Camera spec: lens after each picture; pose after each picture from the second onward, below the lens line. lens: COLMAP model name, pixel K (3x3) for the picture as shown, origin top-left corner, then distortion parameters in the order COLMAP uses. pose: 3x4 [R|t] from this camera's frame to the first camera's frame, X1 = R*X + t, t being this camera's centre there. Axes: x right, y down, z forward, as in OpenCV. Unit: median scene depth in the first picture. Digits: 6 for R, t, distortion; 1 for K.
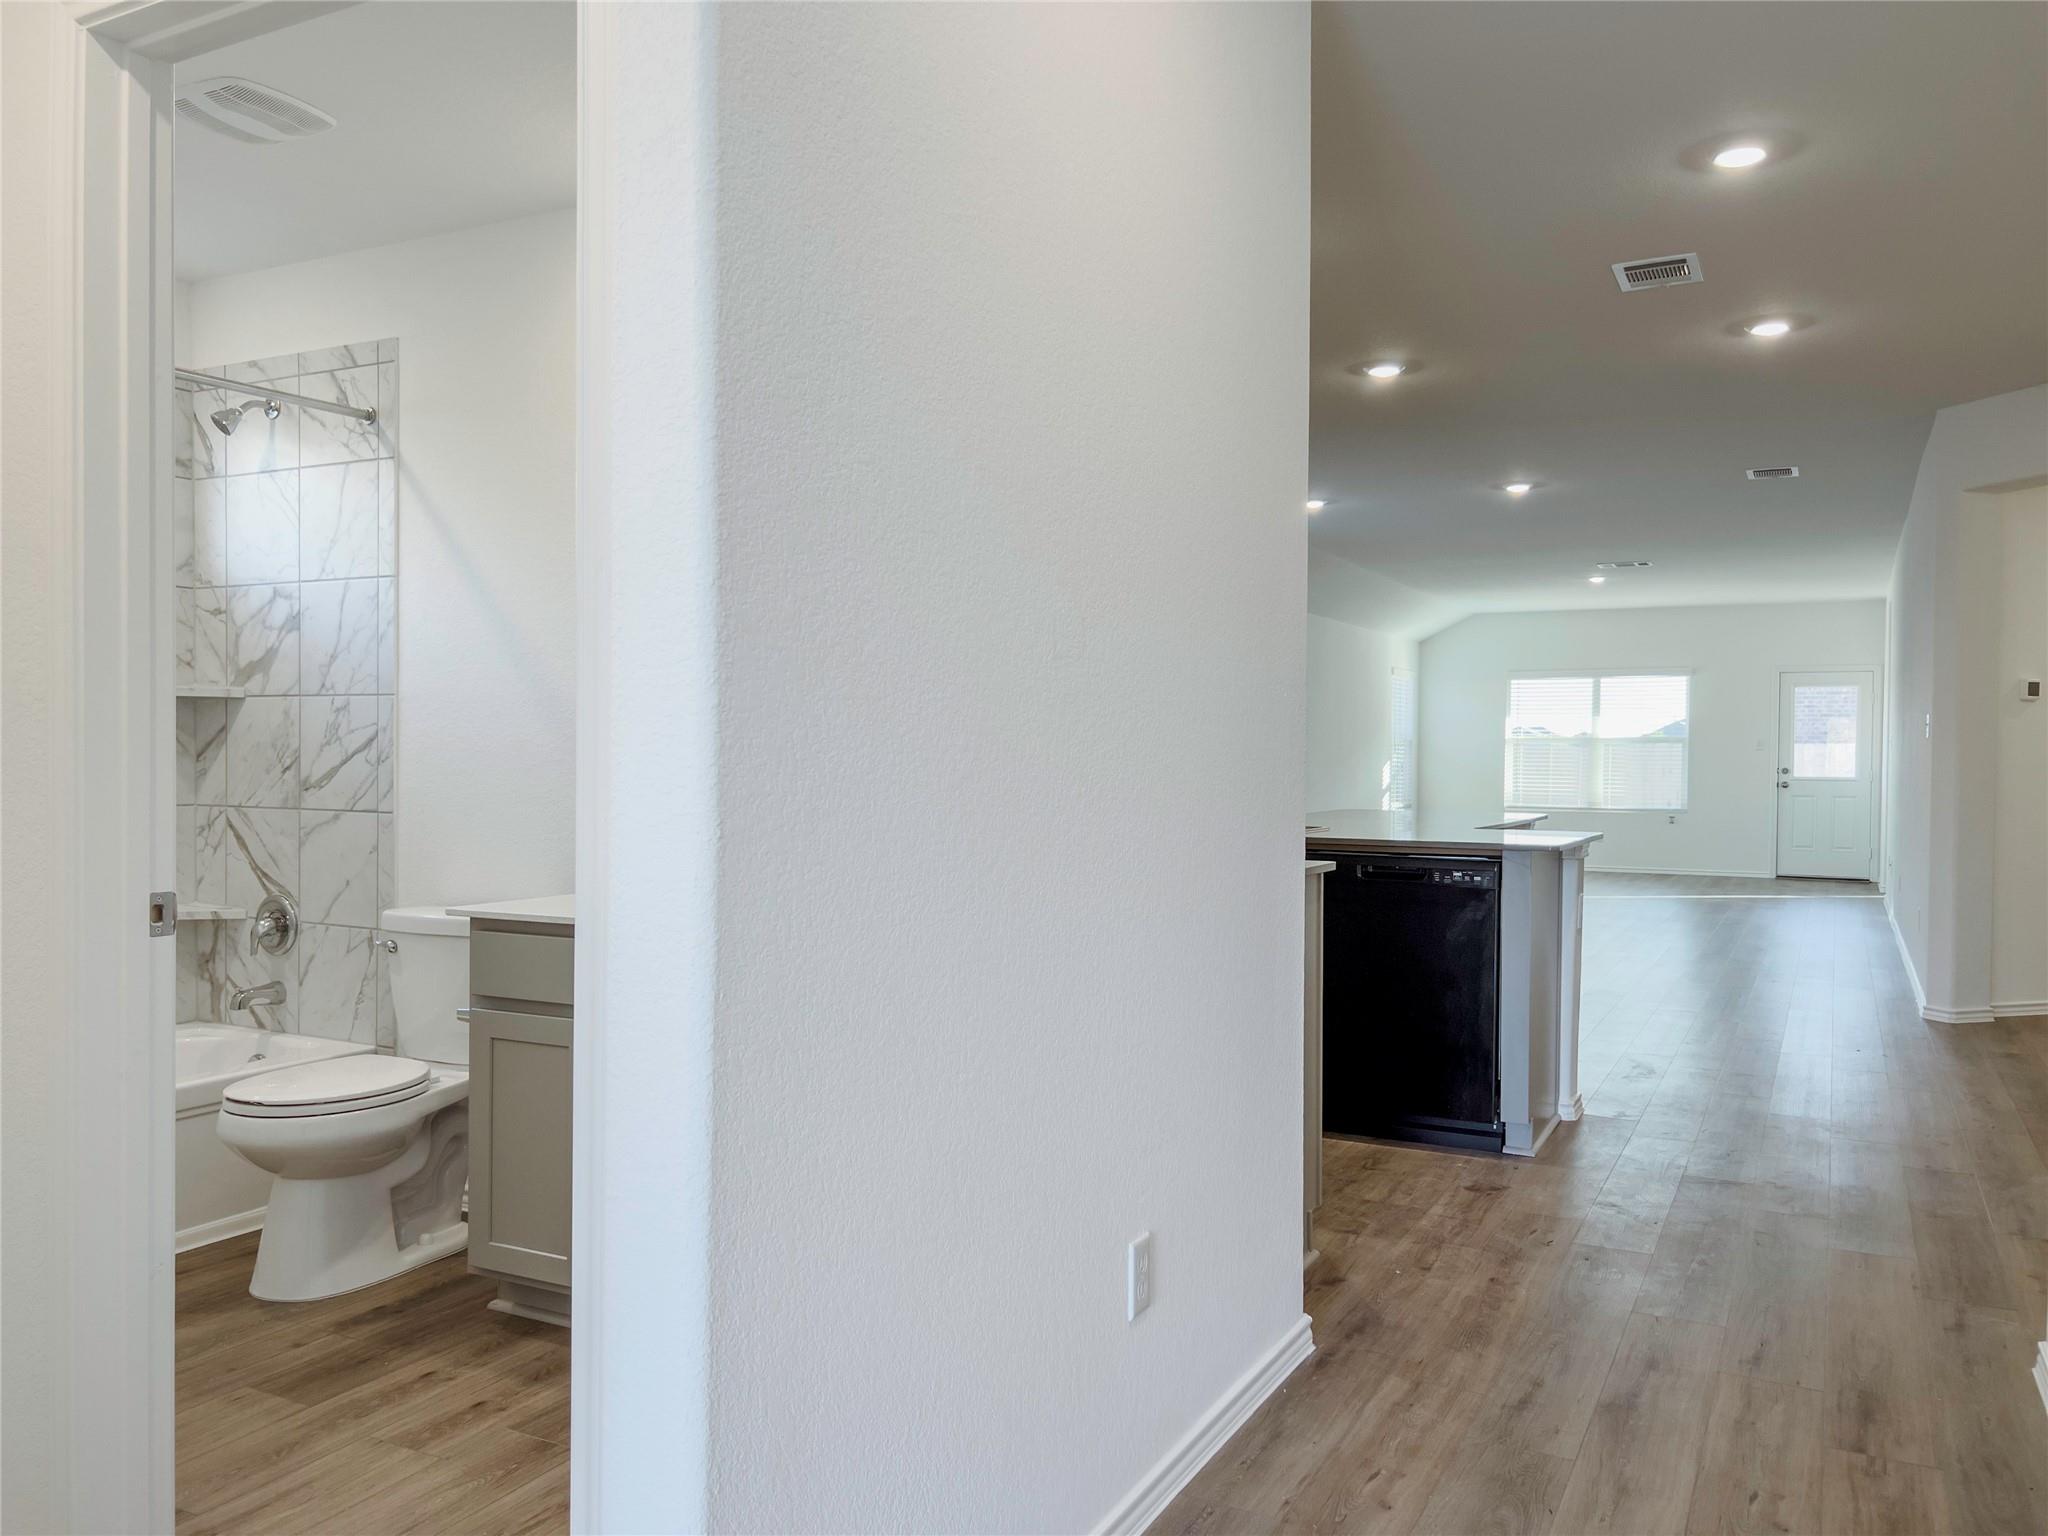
lens RADIAL K [[1591.9, 0, 1028.3], [0, 1591.9, 765.0], [0, 0, 1]] dist [0.031061, -0.039588]
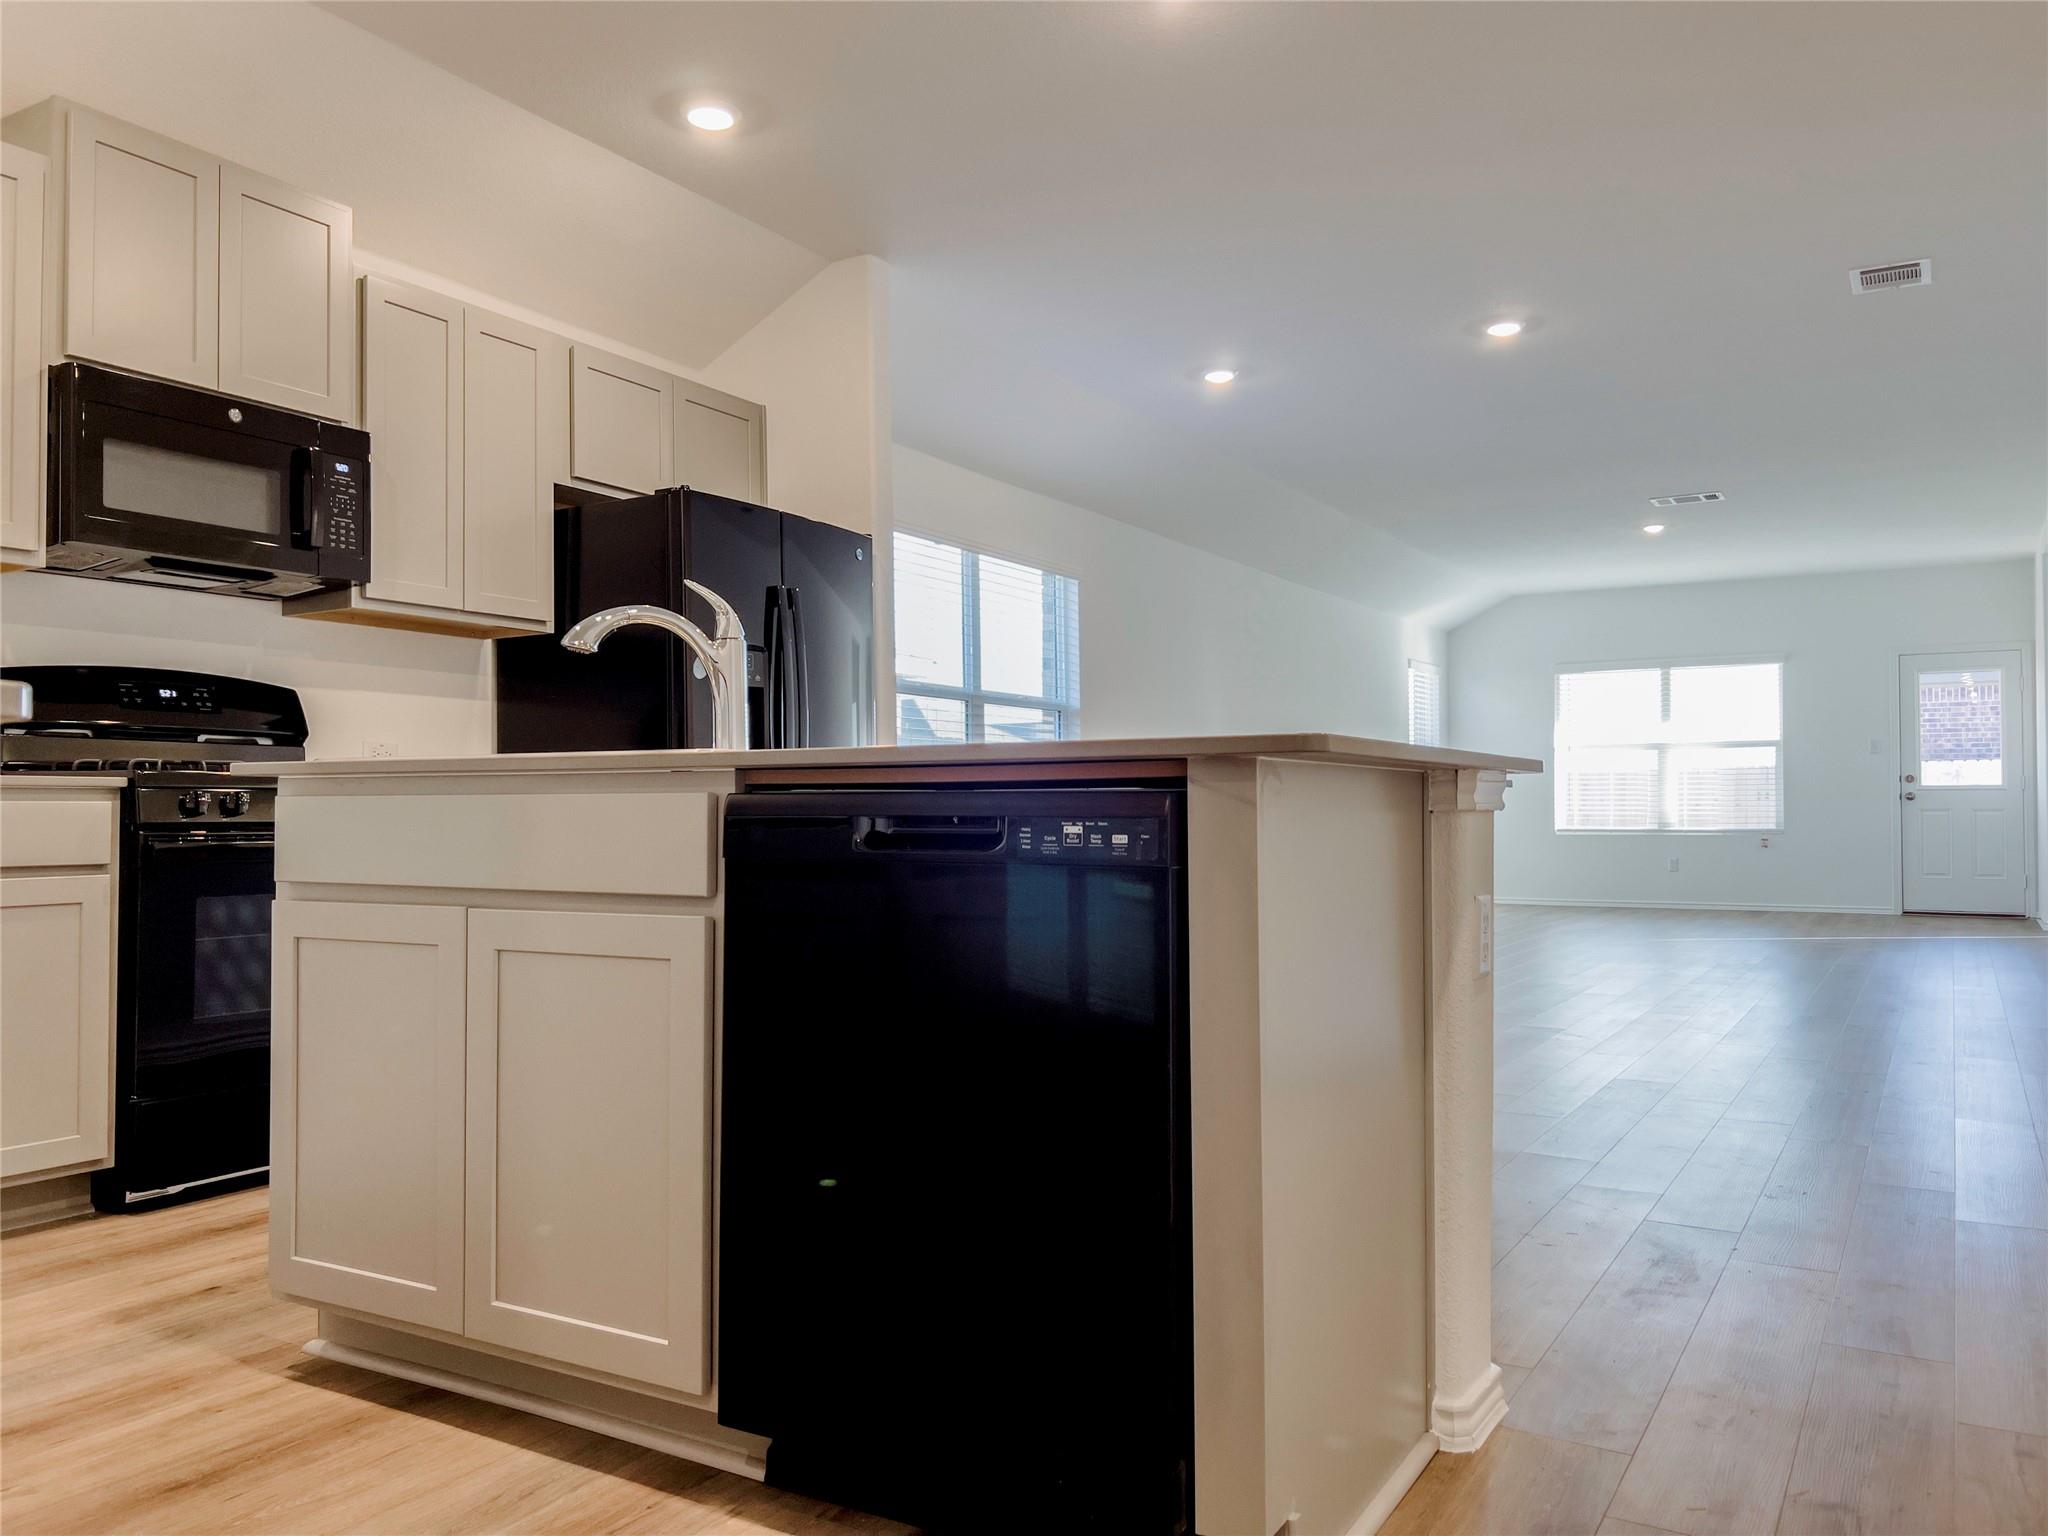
lens RADIAL K [[1591.9, 0, 1015.9], [0, 1591.9, 756.1], [0, 0, 1]] dist [0.031061, -0.039588]
pose [[0.998063, -0.014215, -0.060559, 0.082056], [0.011819, 0.999140, -0.039735, 0.019492], [0.061071, 0.038943, 0.997373, 0.187785]]
